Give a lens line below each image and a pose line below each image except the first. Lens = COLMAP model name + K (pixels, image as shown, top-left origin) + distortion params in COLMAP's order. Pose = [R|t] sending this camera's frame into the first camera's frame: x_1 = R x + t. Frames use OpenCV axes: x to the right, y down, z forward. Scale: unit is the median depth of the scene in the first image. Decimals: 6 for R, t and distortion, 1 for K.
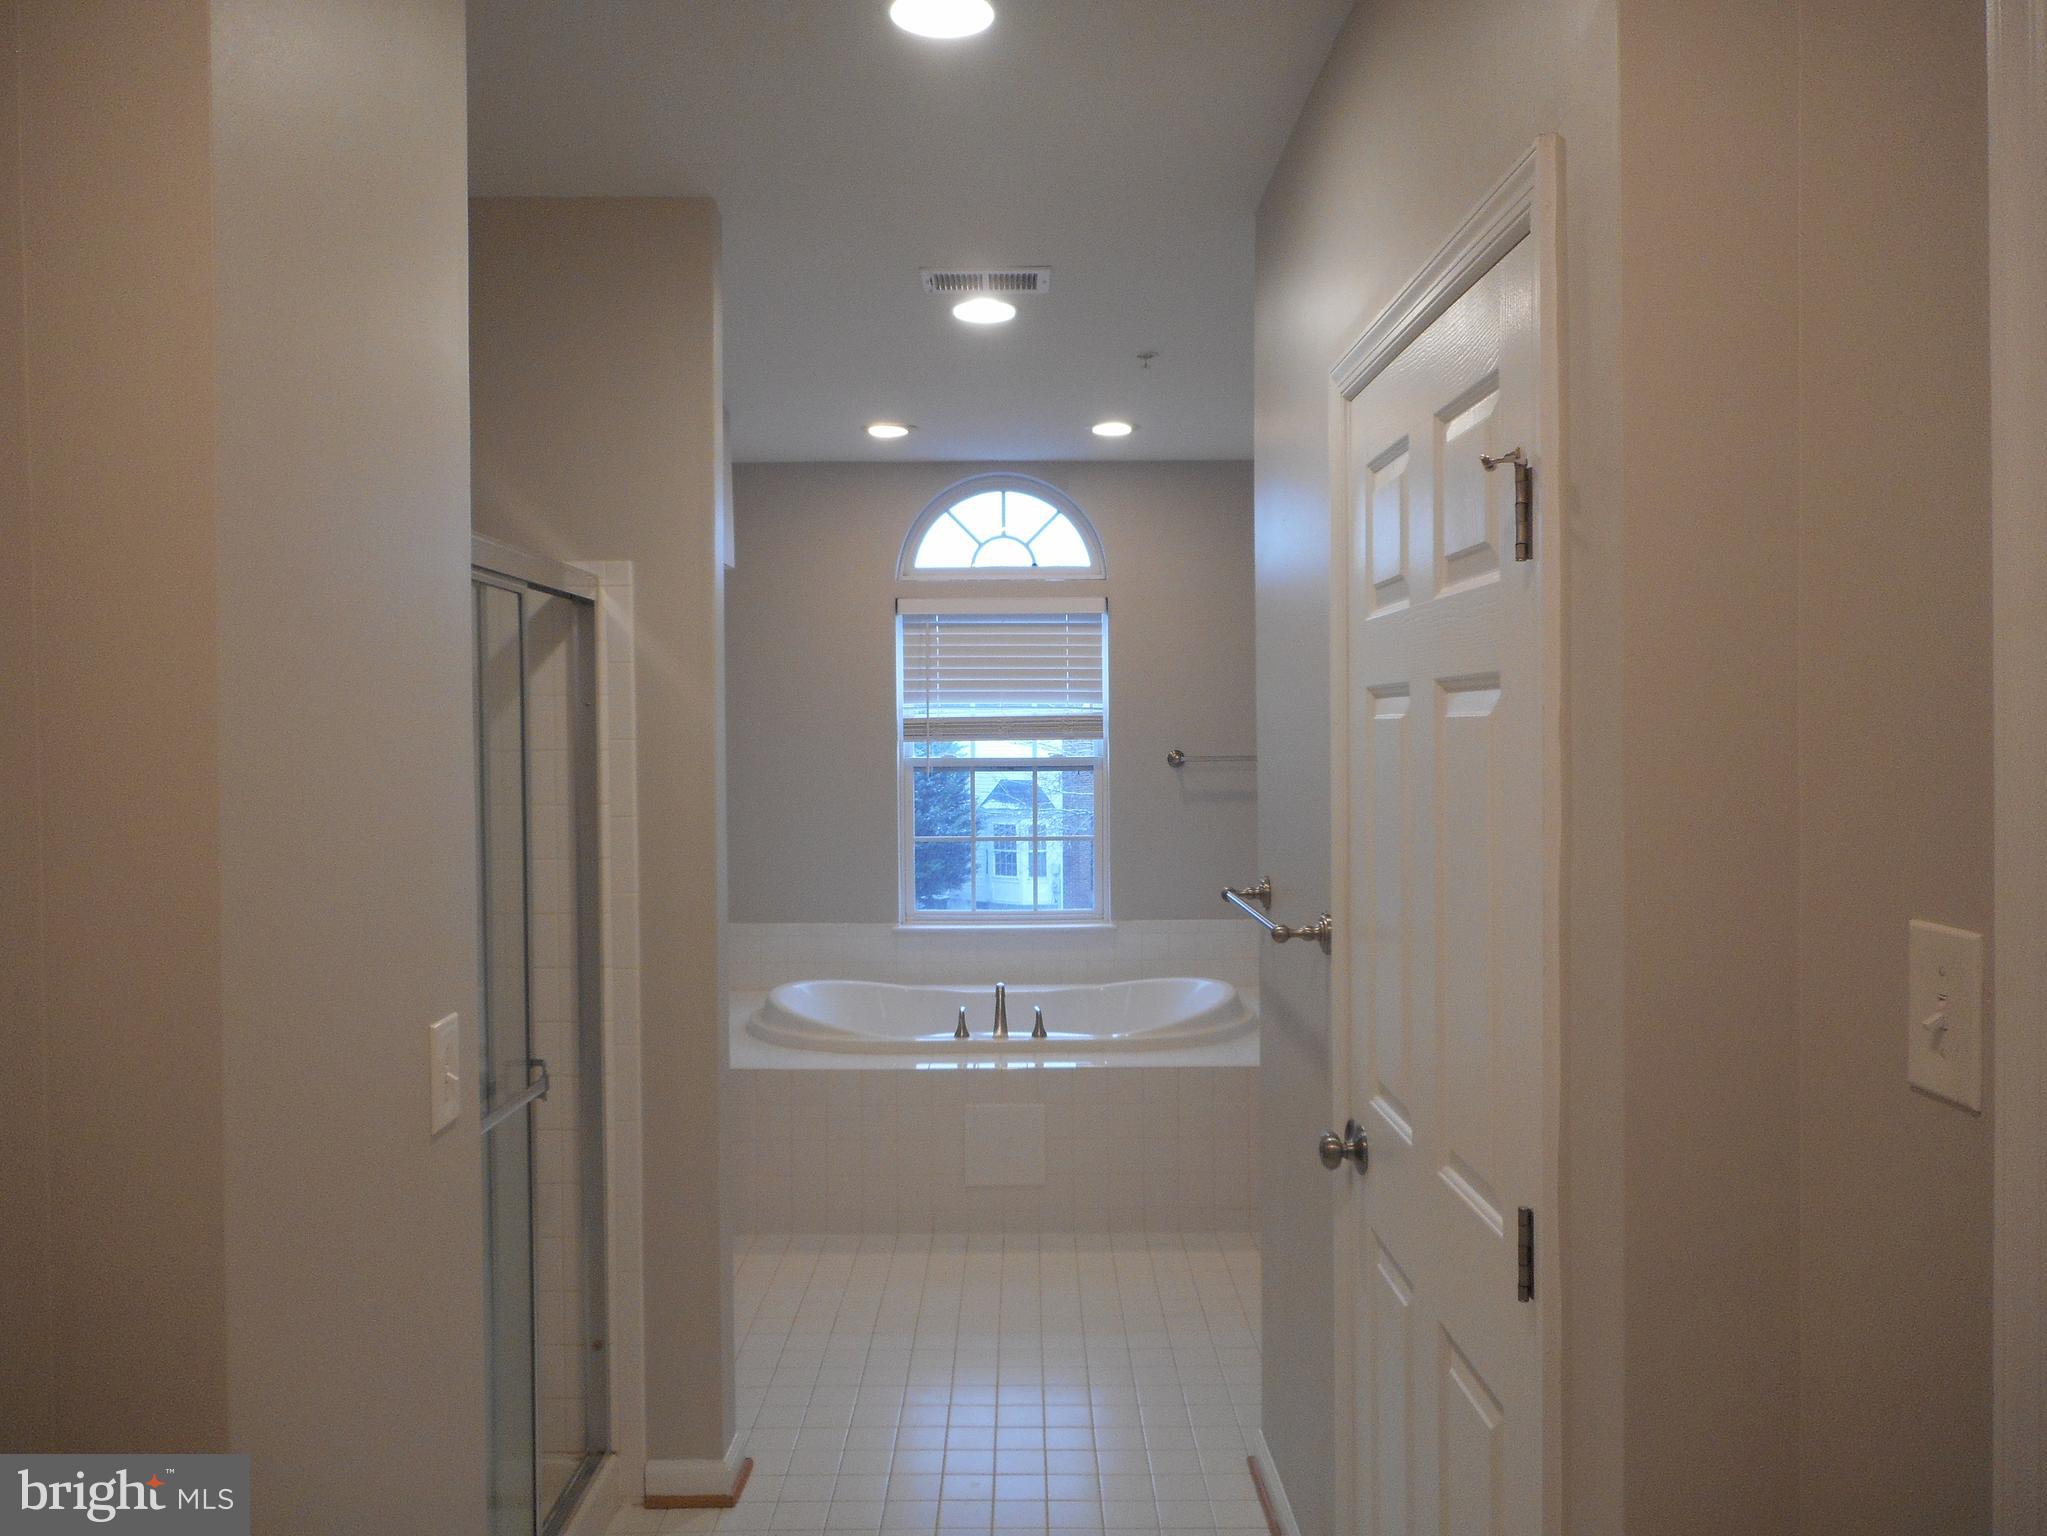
lens RADIAL K [[1523.8, 0, 1035.6], [0, 1523.8, 780.8], [0, 0, 1]] dist [0.013436, -0.028953]
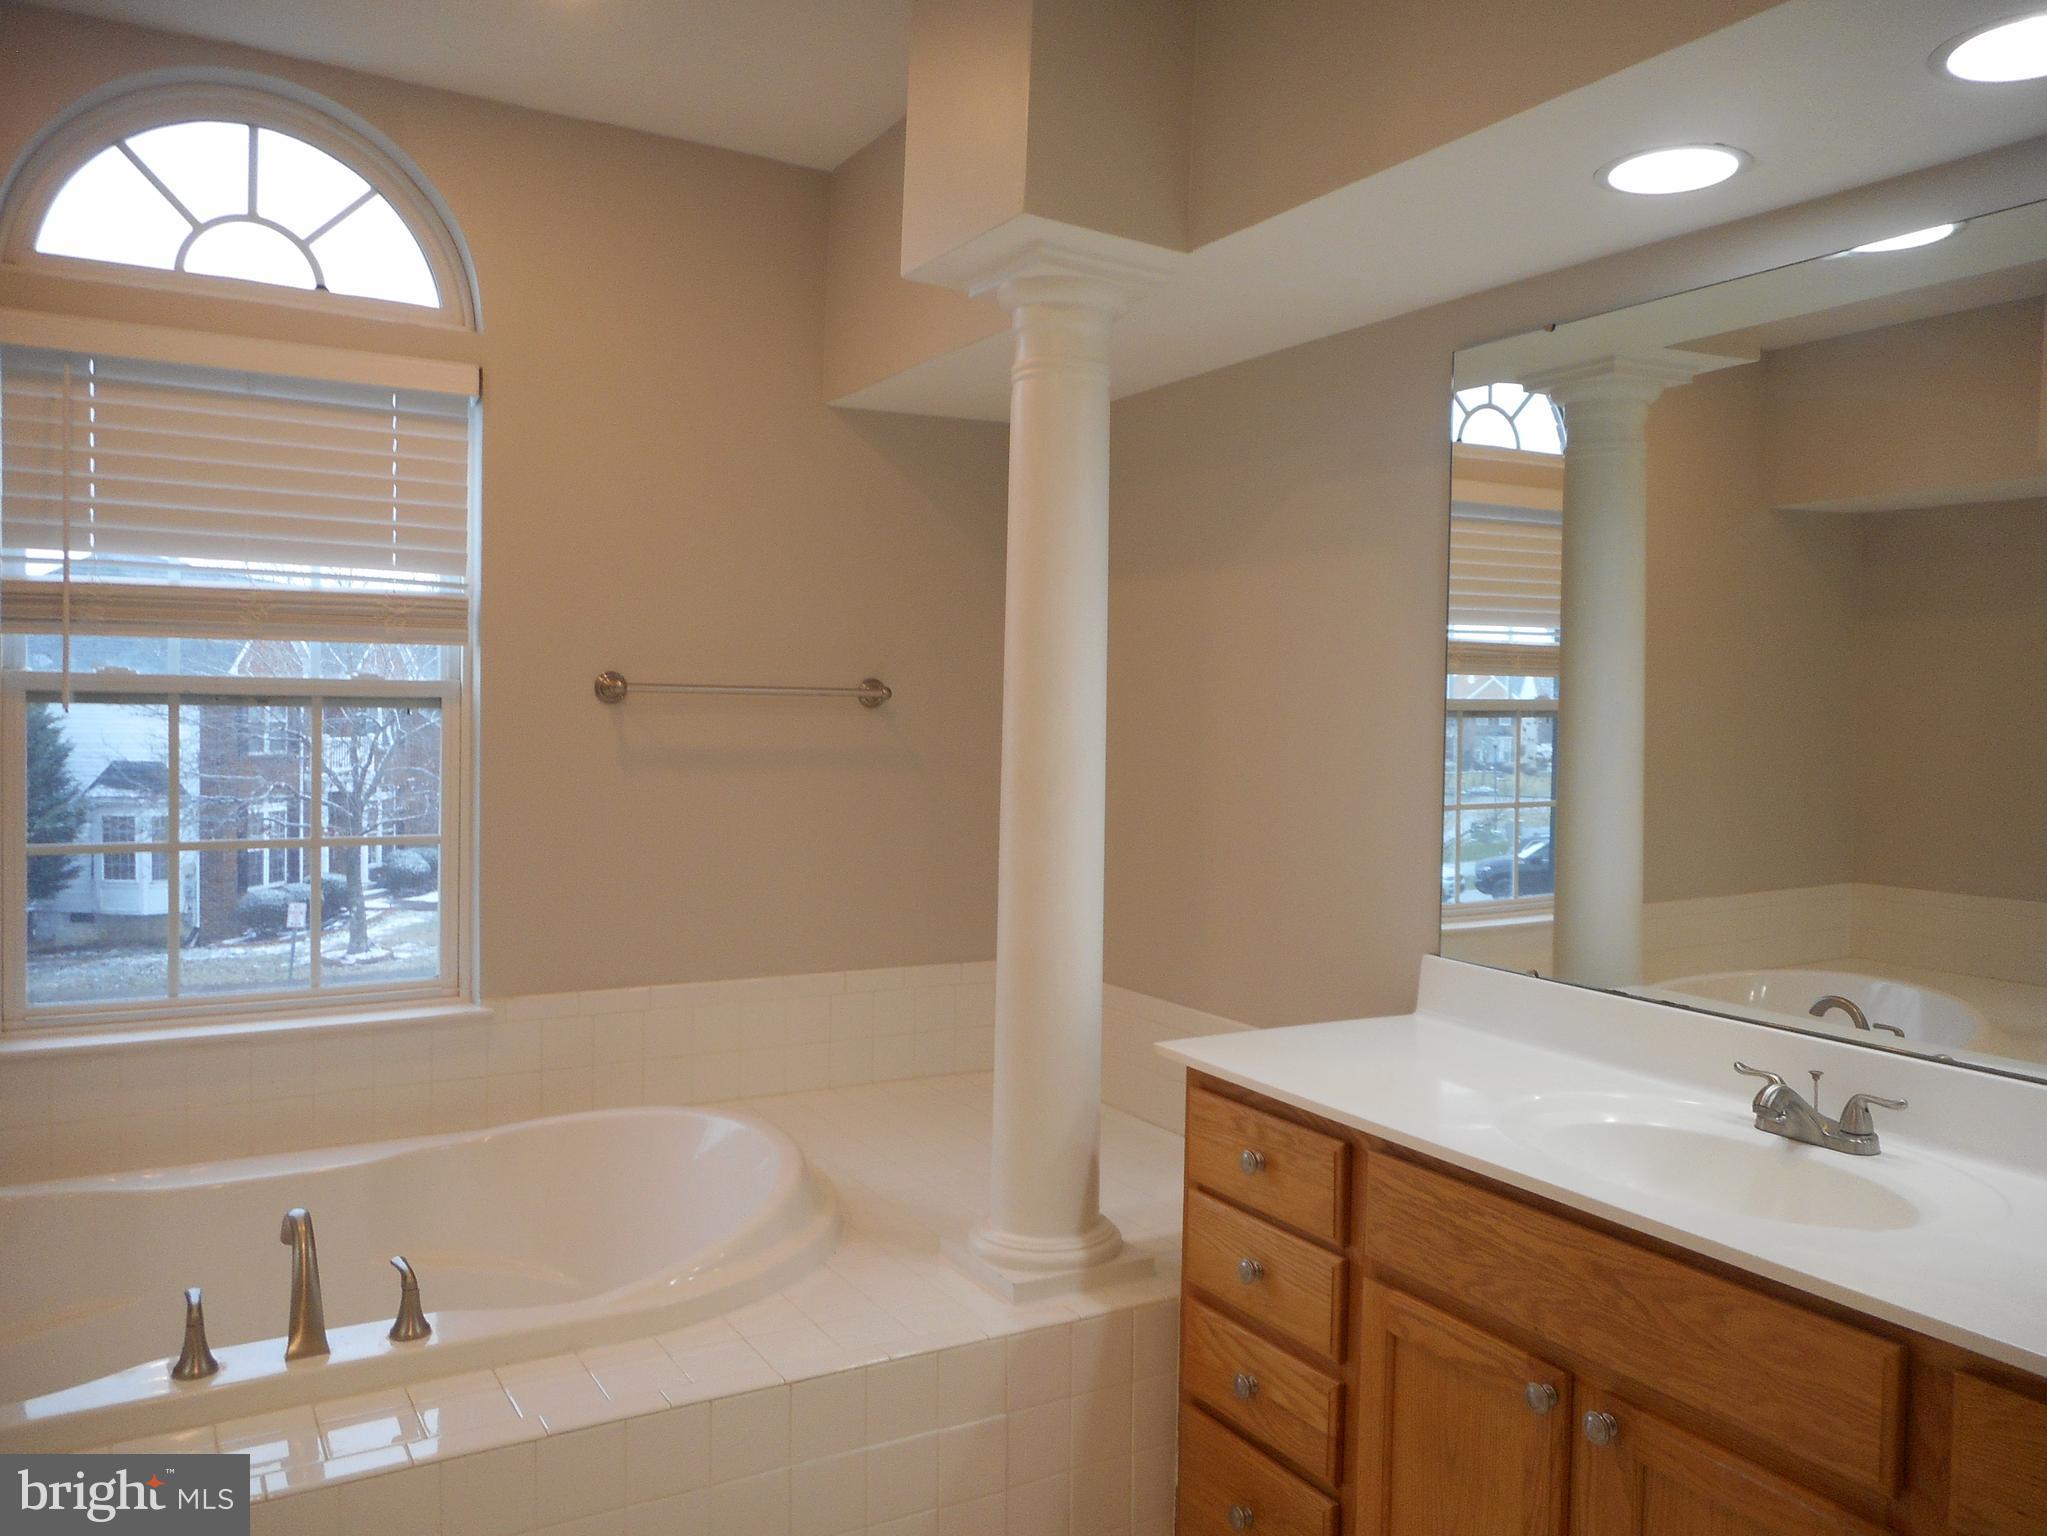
lens RADIAL K [[1523.8, 0, 1024.5], [0, 1523.8, 760.9], [0, 0, 1]] dist [0.013436, -0.028953]
pose [[0.867410, 0.007552, 0.497537, -0.048165], [-0.005284, 0.999968, -0.005966, 0.013357], [-0.497566, 0.002546, 0.867422, 0.461974]]
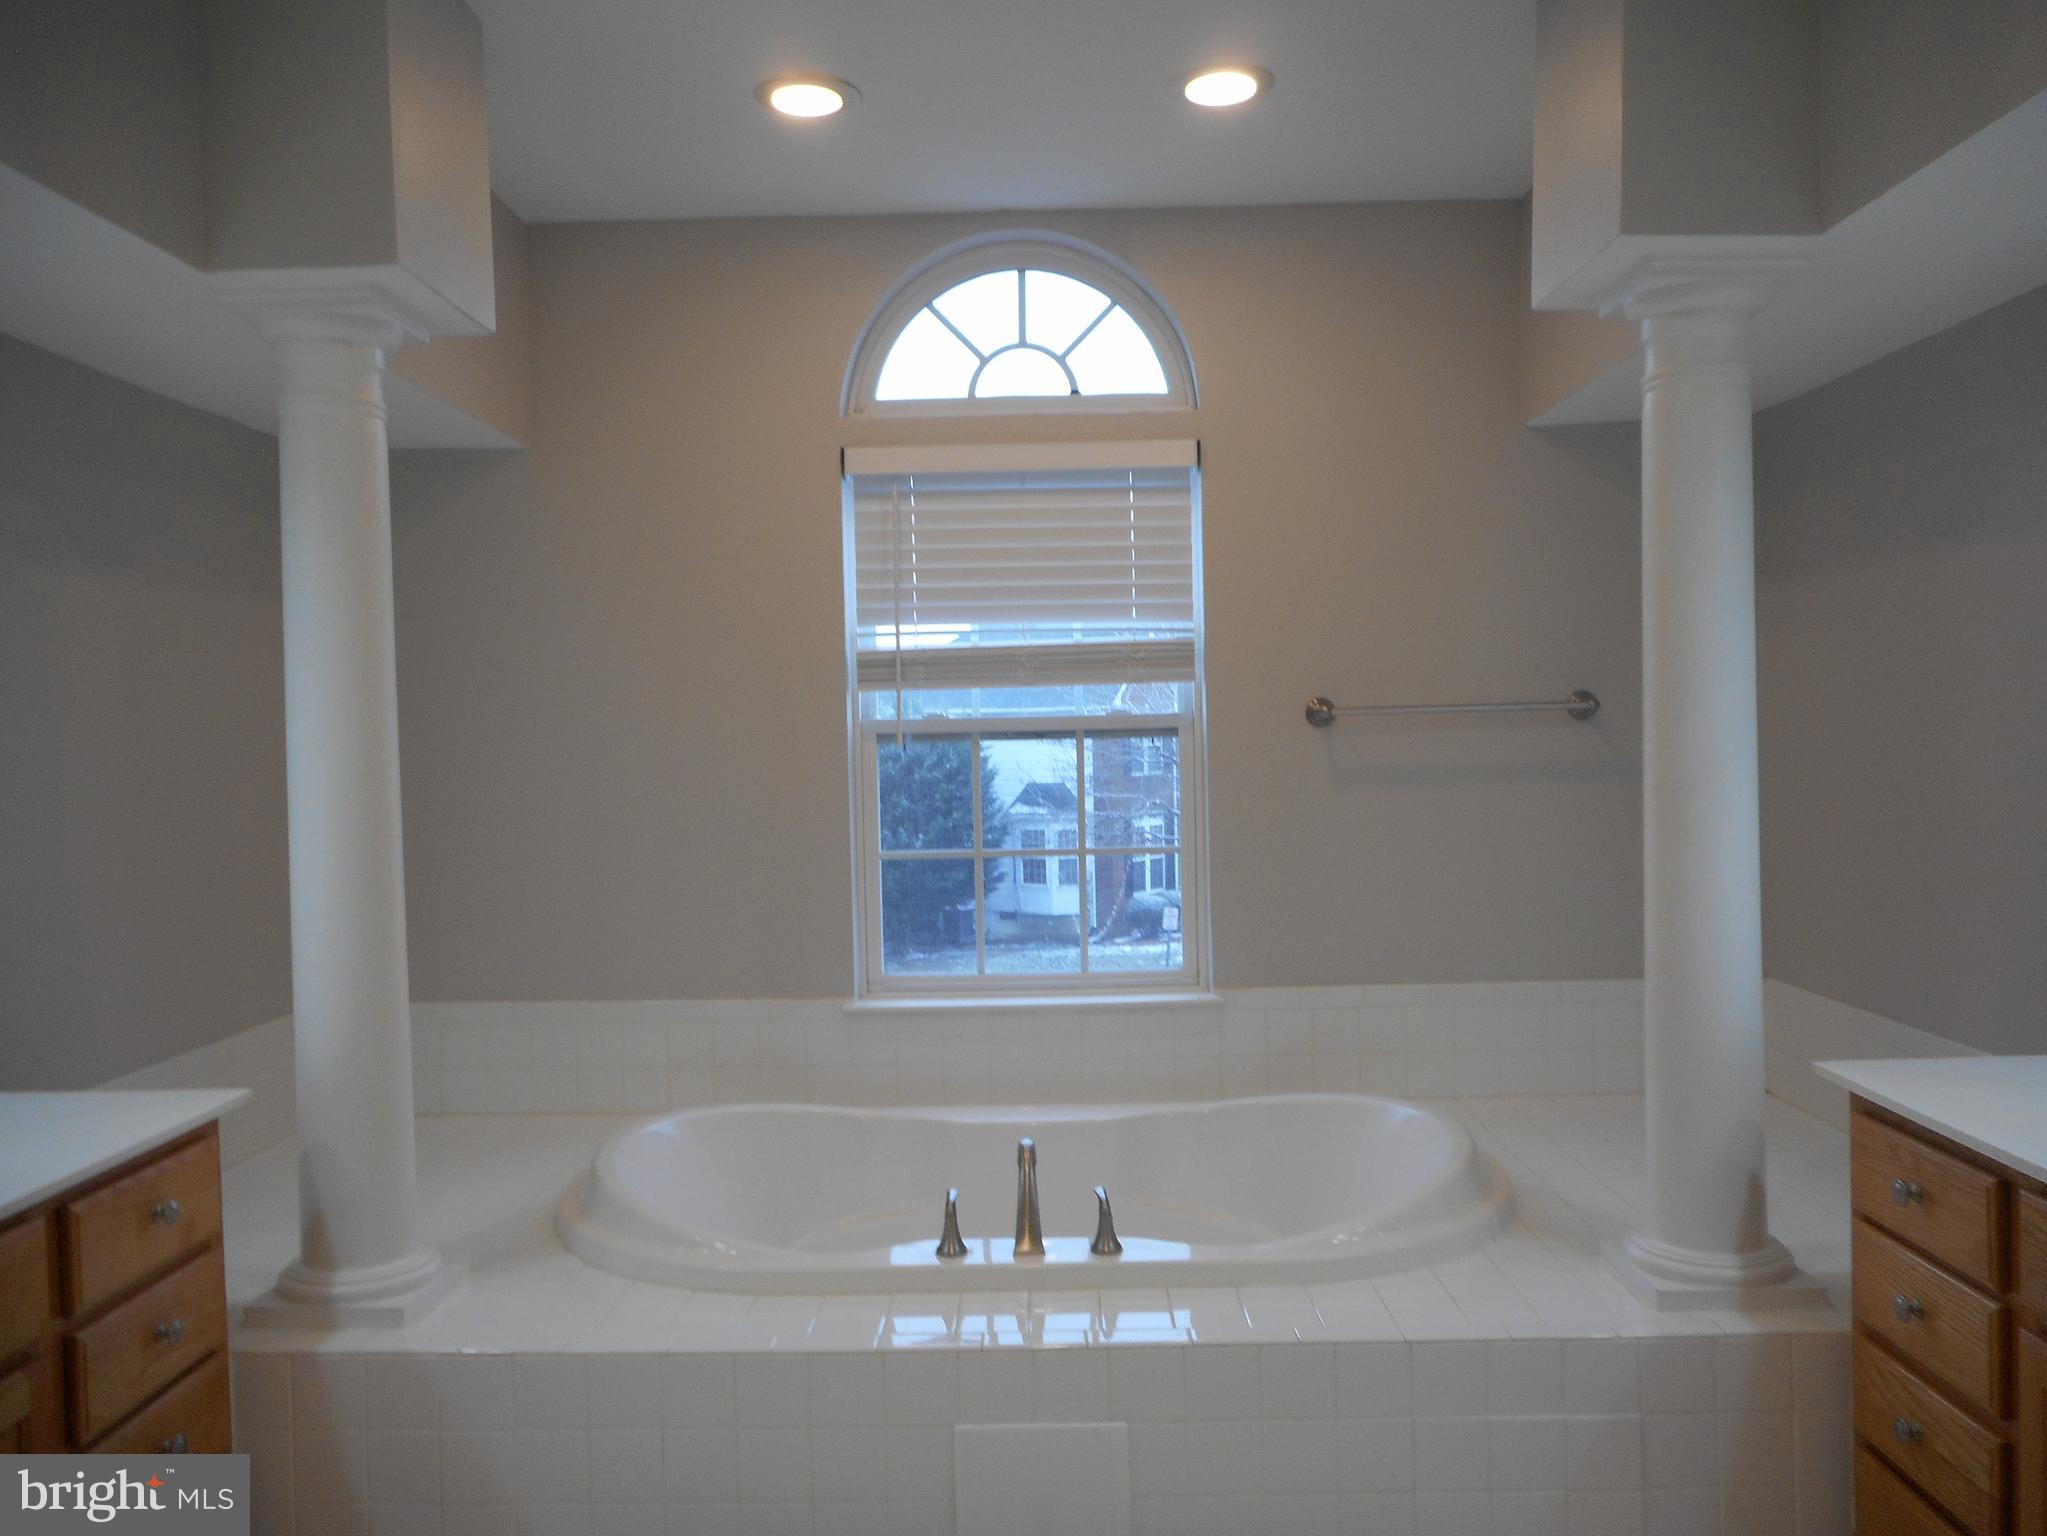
lens RADIAL K [[1523.8, 0, 1040.8], [0, 1523.8, 773.0], [0, 0, 1]] dist [0.013436, -0.028953]
pose [[0.999780, -0.015072, -0.014611, -0.007630], [0.014943, 0.999849, -0.008880, 0.012566], [0.014743, 0.008660, 0.999854, 0.406991]]
